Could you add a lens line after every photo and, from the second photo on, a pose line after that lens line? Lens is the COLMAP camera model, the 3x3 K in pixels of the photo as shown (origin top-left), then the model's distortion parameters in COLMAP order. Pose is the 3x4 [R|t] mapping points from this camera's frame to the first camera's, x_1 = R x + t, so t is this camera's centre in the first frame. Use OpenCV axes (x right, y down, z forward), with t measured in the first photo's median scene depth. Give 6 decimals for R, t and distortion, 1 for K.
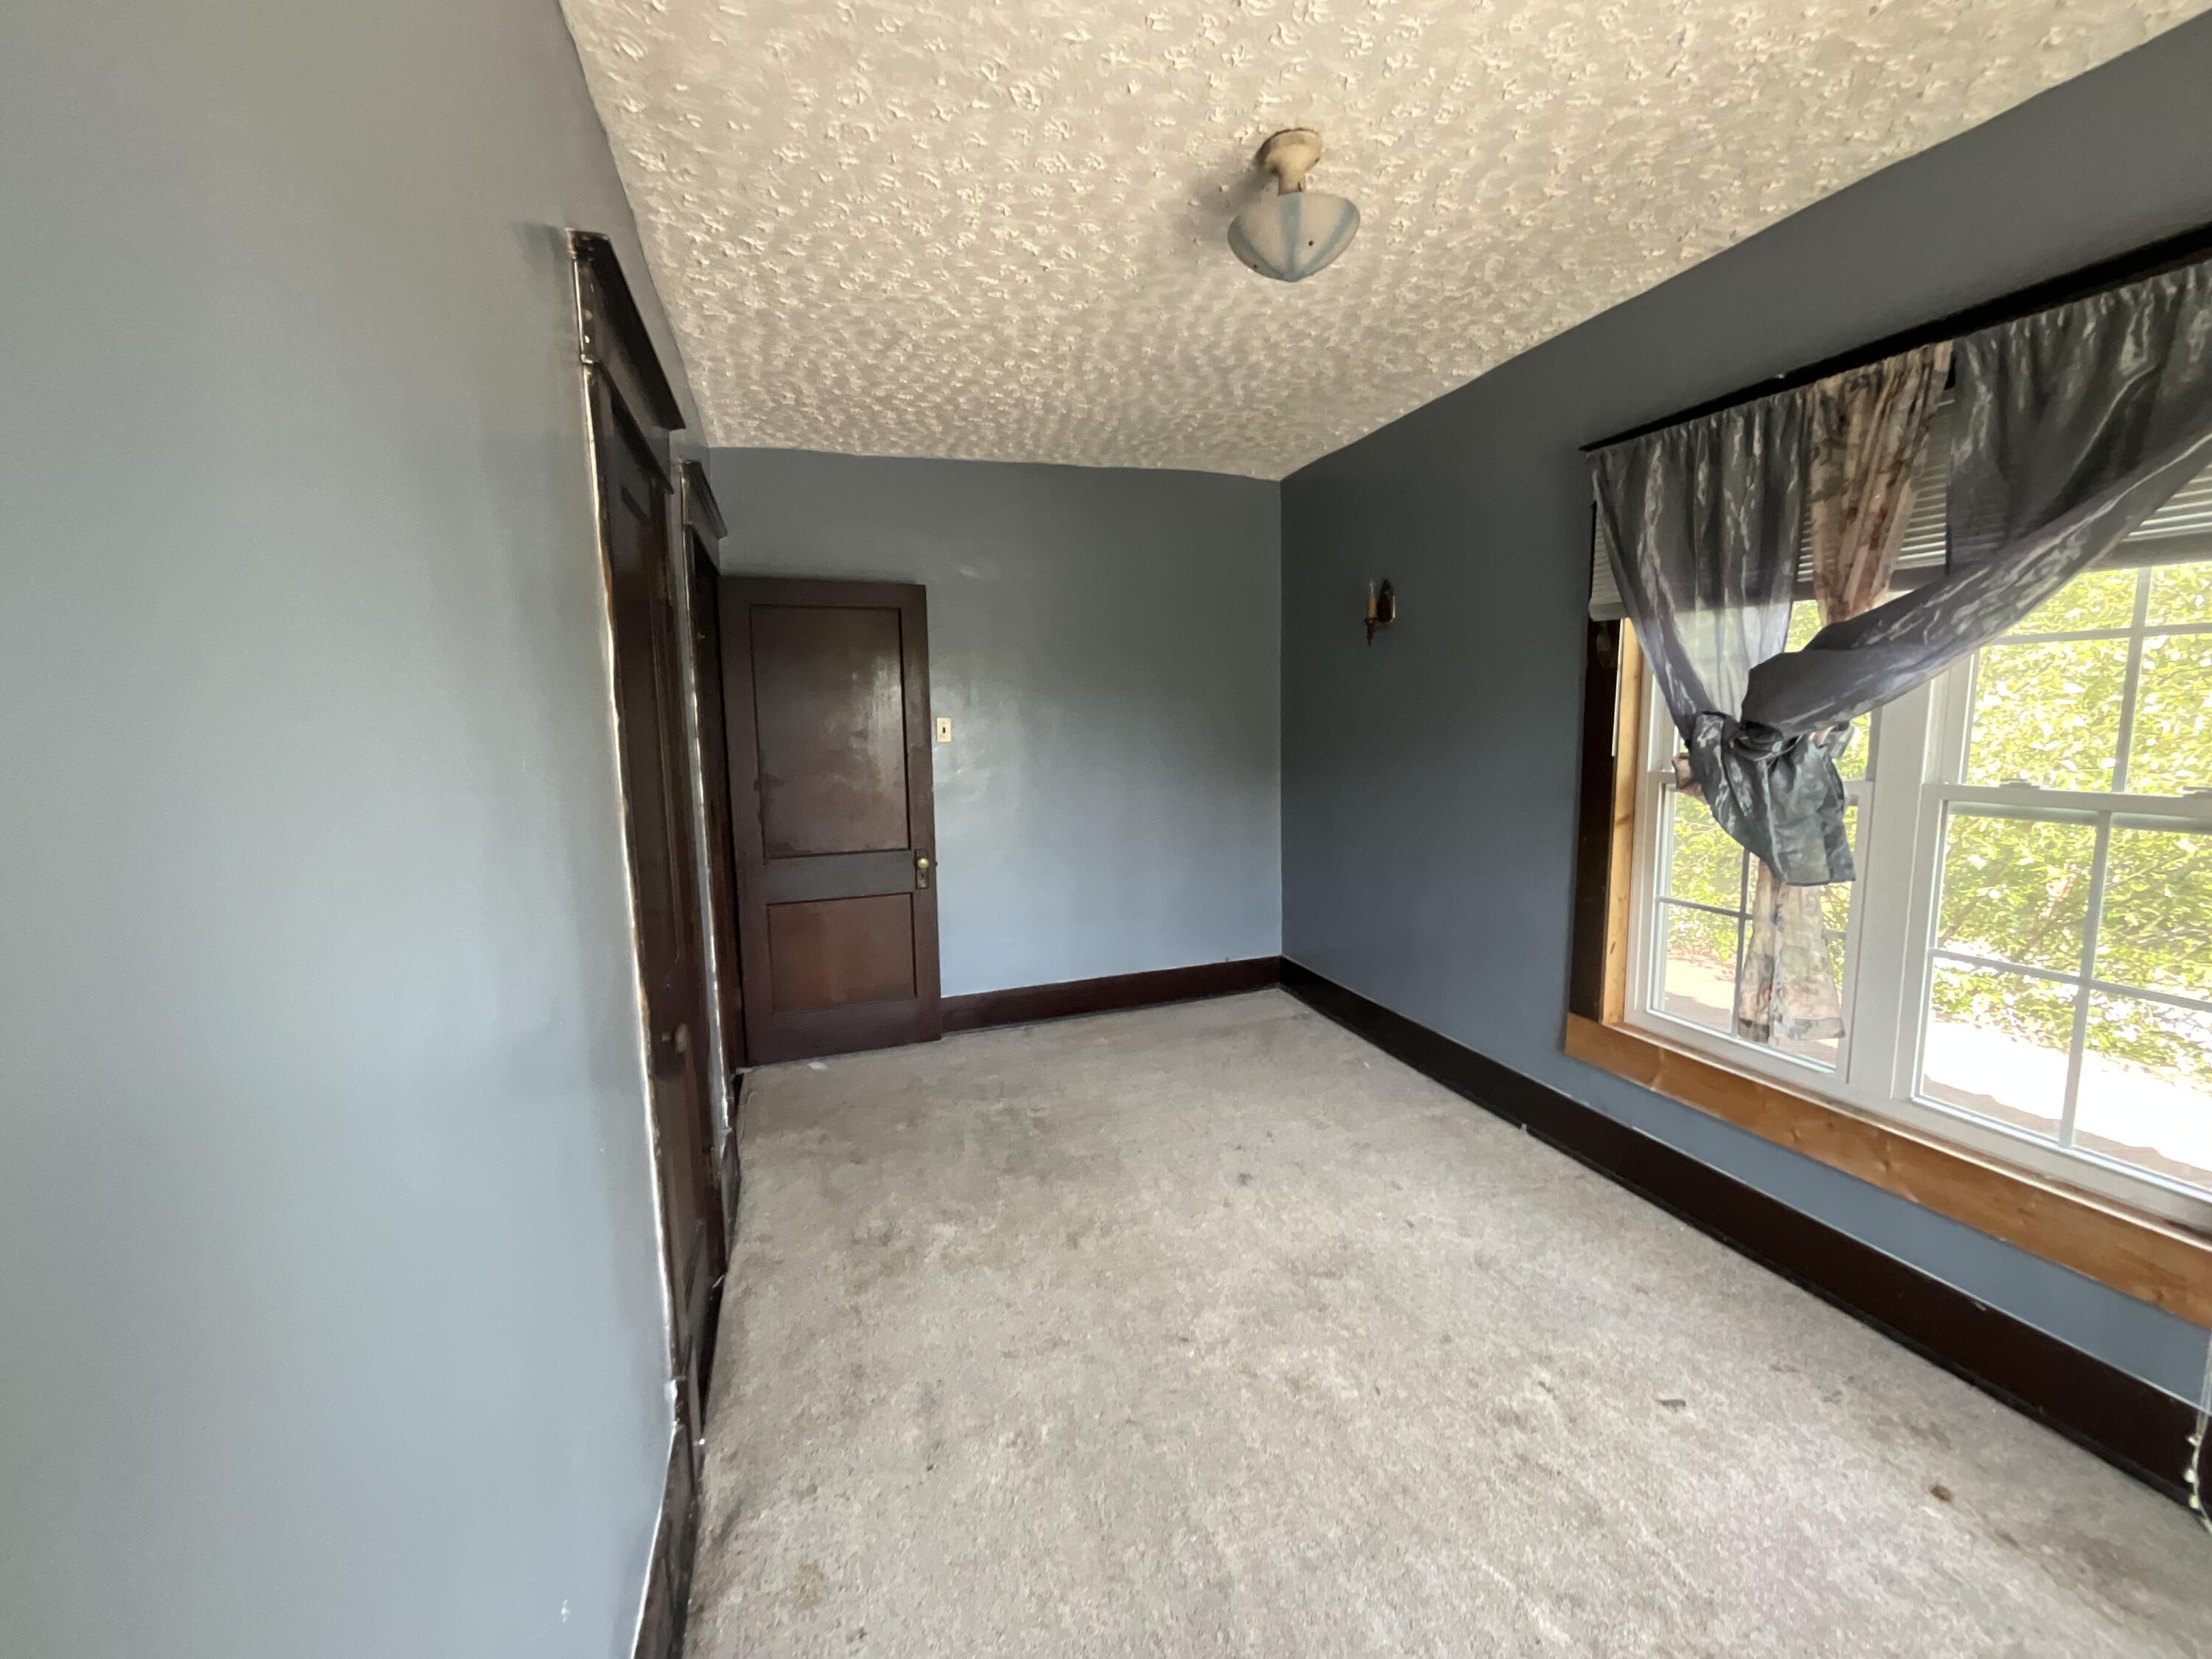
lens RADIAL K [[897.7, 0, 1110.6], [0, 897.7, 829.6], [0, 0, 1]] dist [-0.000007, 0.000556]
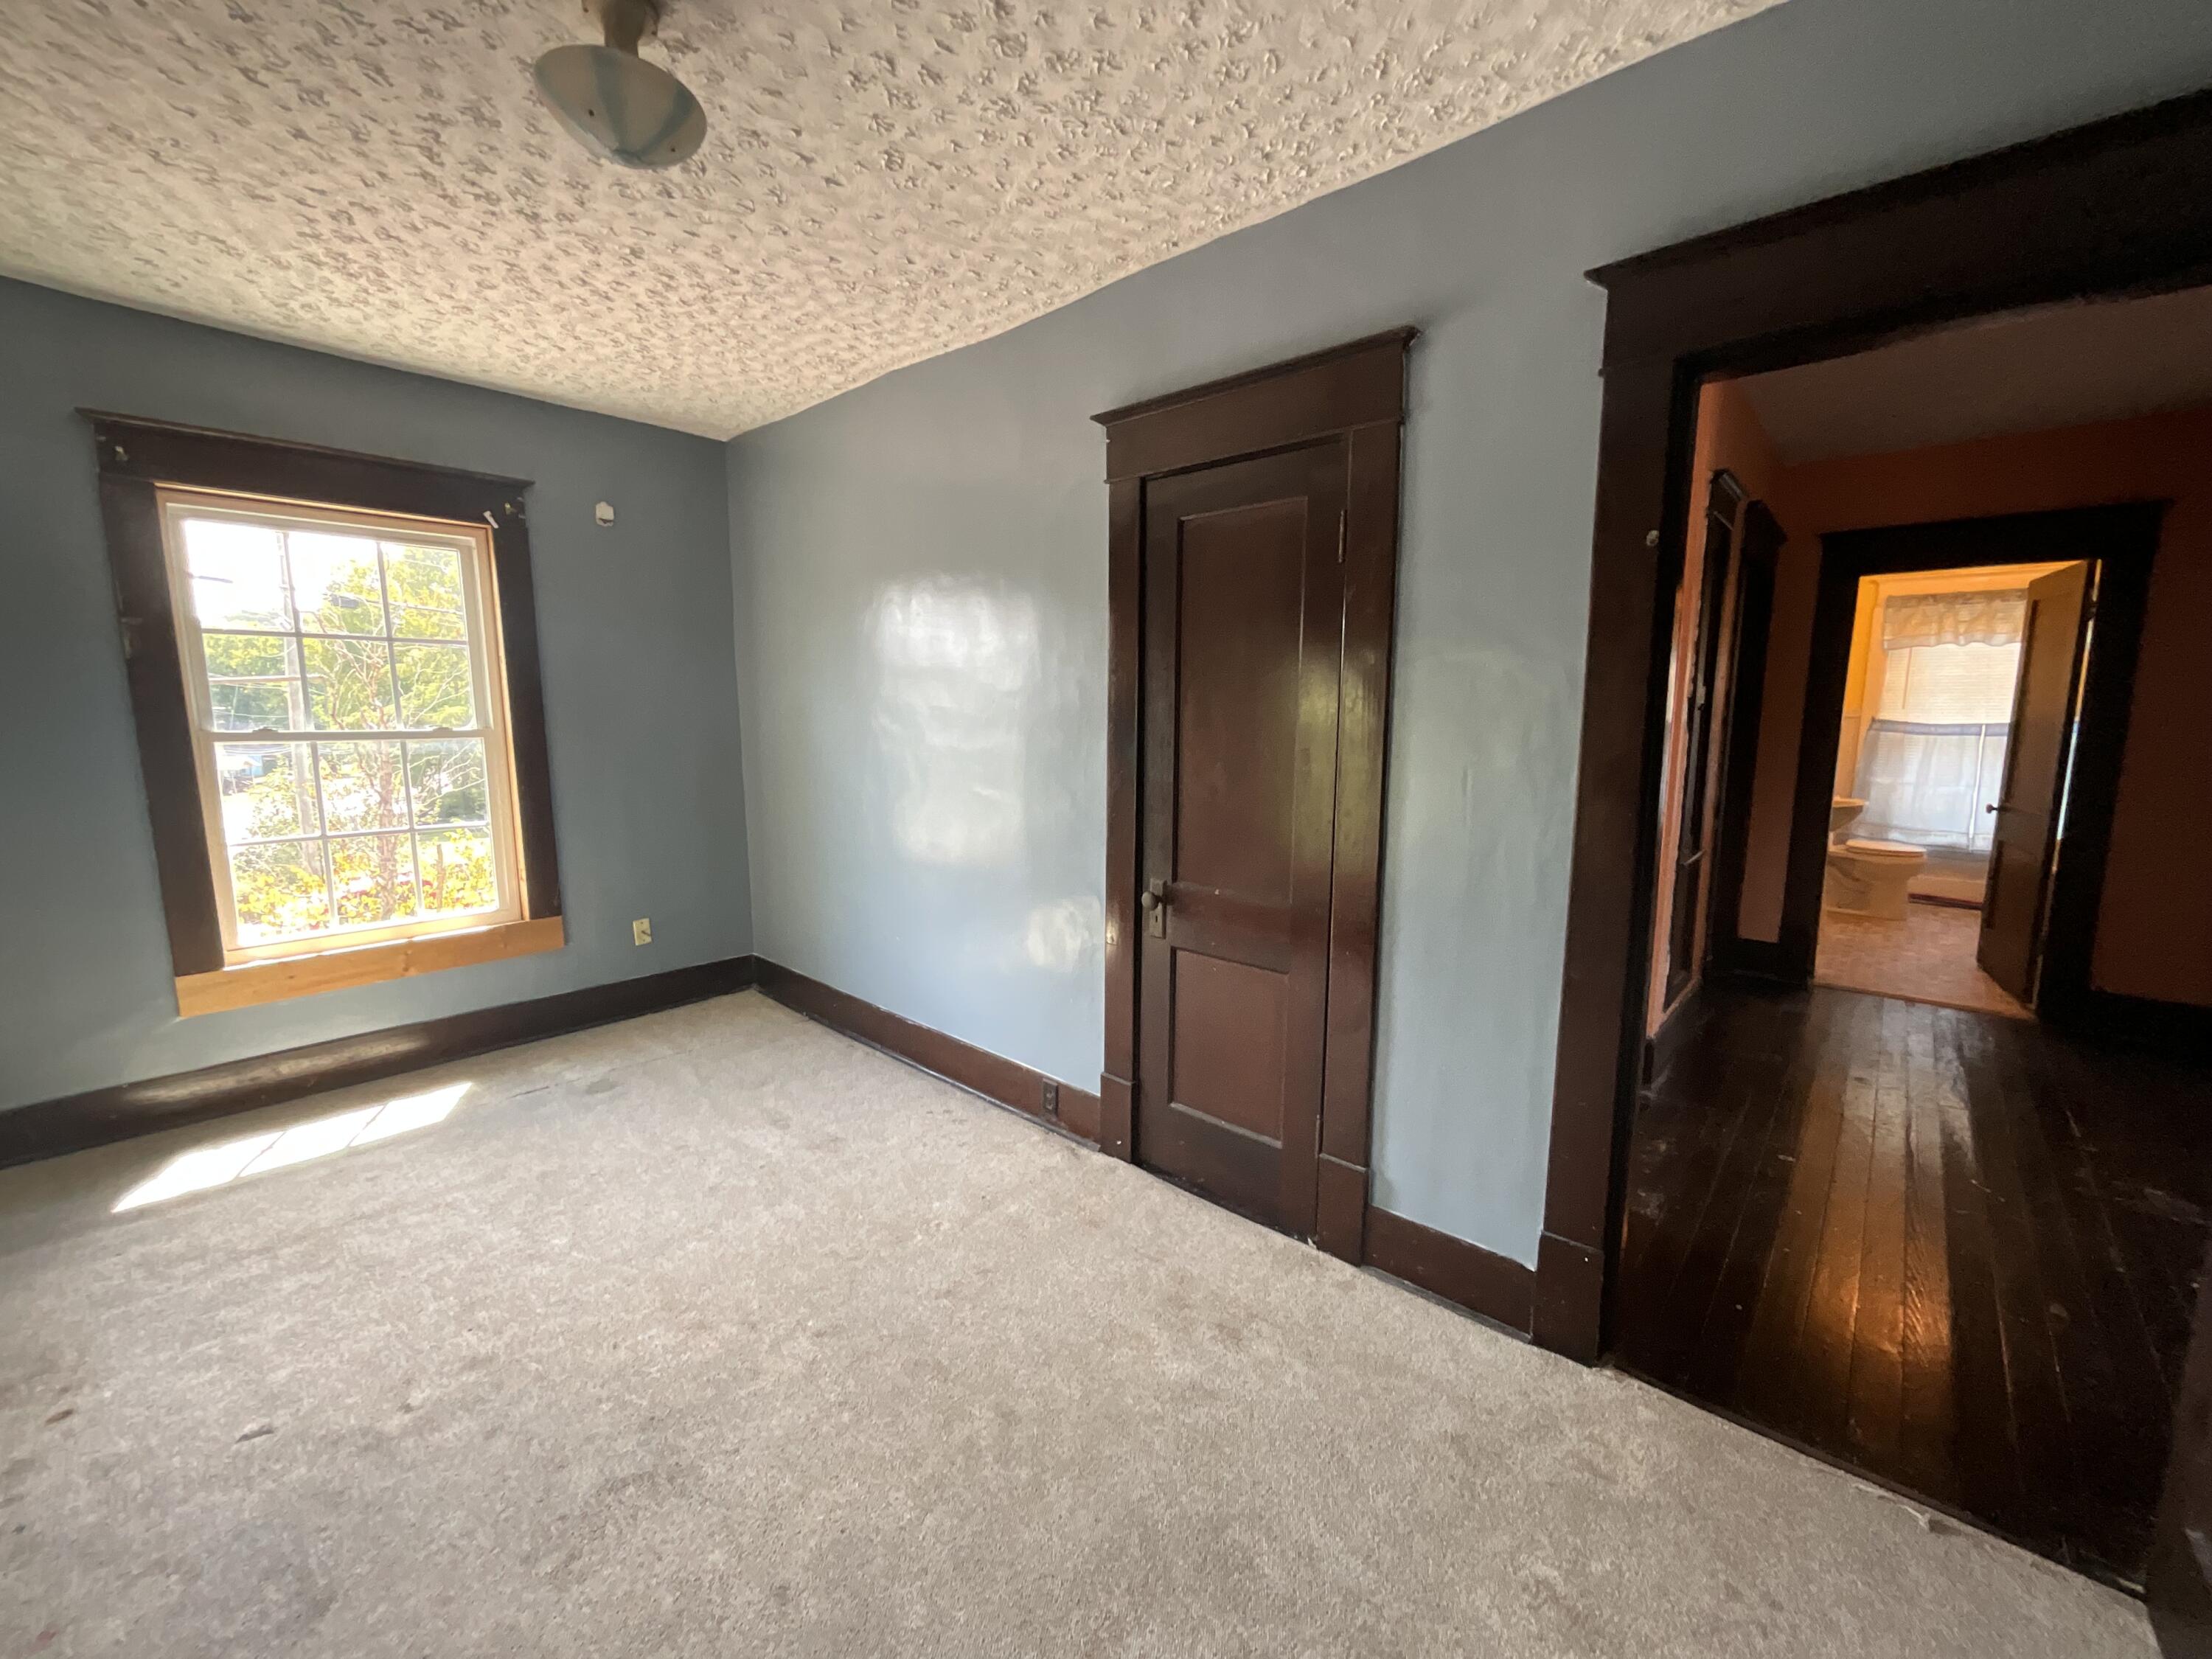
lens RADIAL K [[897.7, 0, 1110.6], [0, 897.7, 829.6], [0, 0, 1]] dist [-0.000007, 0.000556]
pose [[-0.874674, 0.081500, -0.477810, 0.203774], [-0.046742, 0.966987, 0.250503, -0.187159], [0.482452, 0.241443, -0.841989, 1.664240]]
